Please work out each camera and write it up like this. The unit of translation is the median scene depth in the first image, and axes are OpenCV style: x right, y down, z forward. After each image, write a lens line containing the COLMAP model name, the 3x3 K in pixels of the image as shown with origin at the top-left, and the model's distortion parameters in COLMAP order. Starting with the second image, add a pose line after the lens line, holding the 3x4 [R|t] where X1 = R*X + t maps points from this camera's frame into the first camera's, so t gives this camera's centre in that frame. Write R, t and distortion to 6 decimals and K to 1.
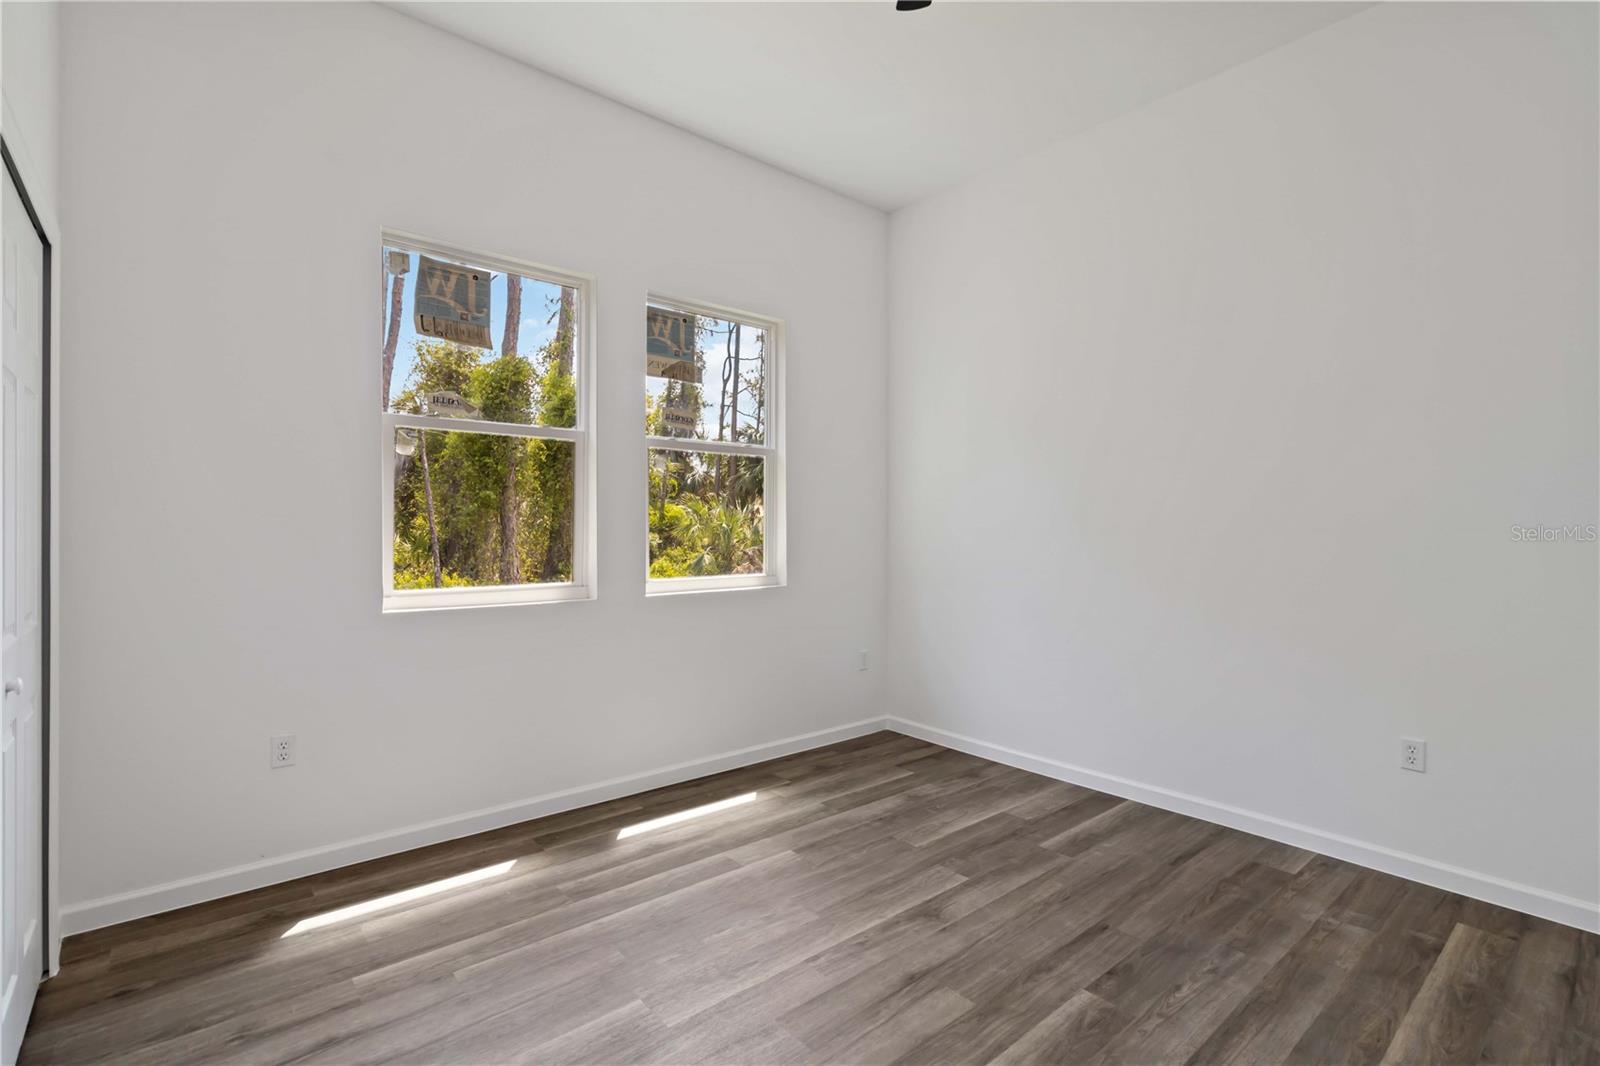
lens RADIAL K [[742.9, 0, 798.8], [0, 742.9, 528.5], [0, 0, 1]] dist [-0.000165, -0.000431]
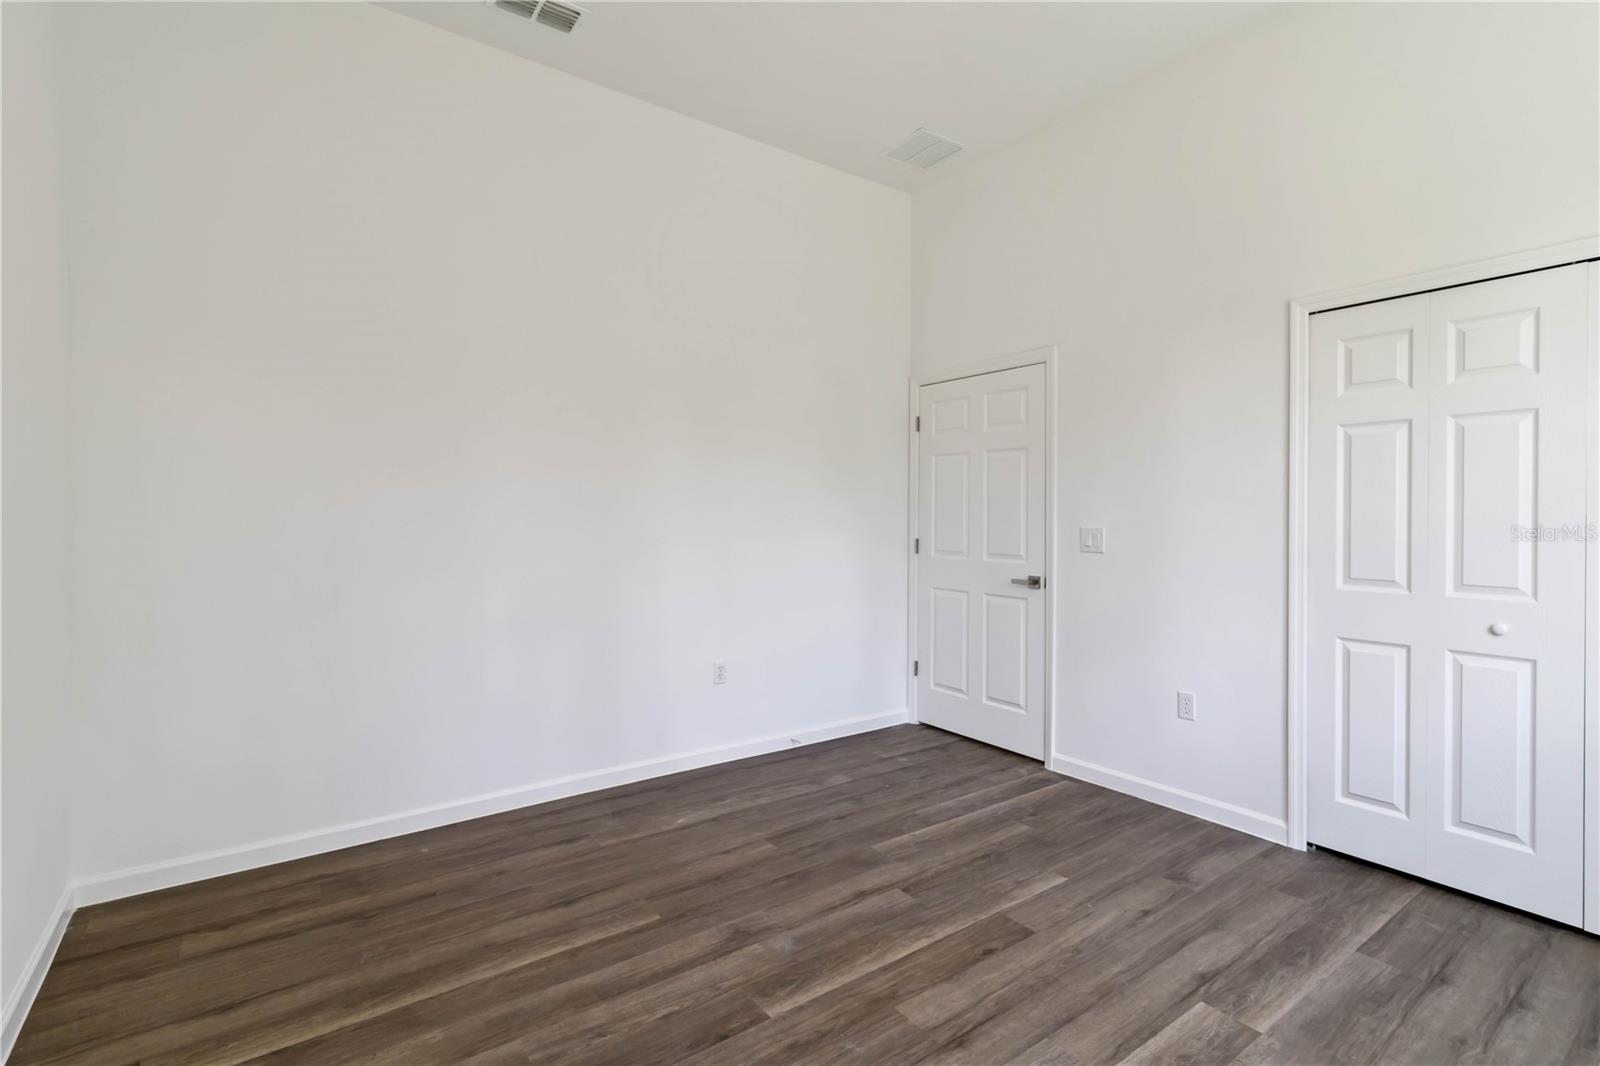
lens RADIAL K [[742.9, 0, 793.6], [0, 742.9, 527.5], [0, 0, 1]] dist [-0.000165, -0.000431]
pose [[-0.995403, -0.006806, 0.095536, 0.193519], [-0.004613, 0.999721, 0.023164, -0.006243], [-0.095667, 0.022616, -0.995156, 1.353157]]
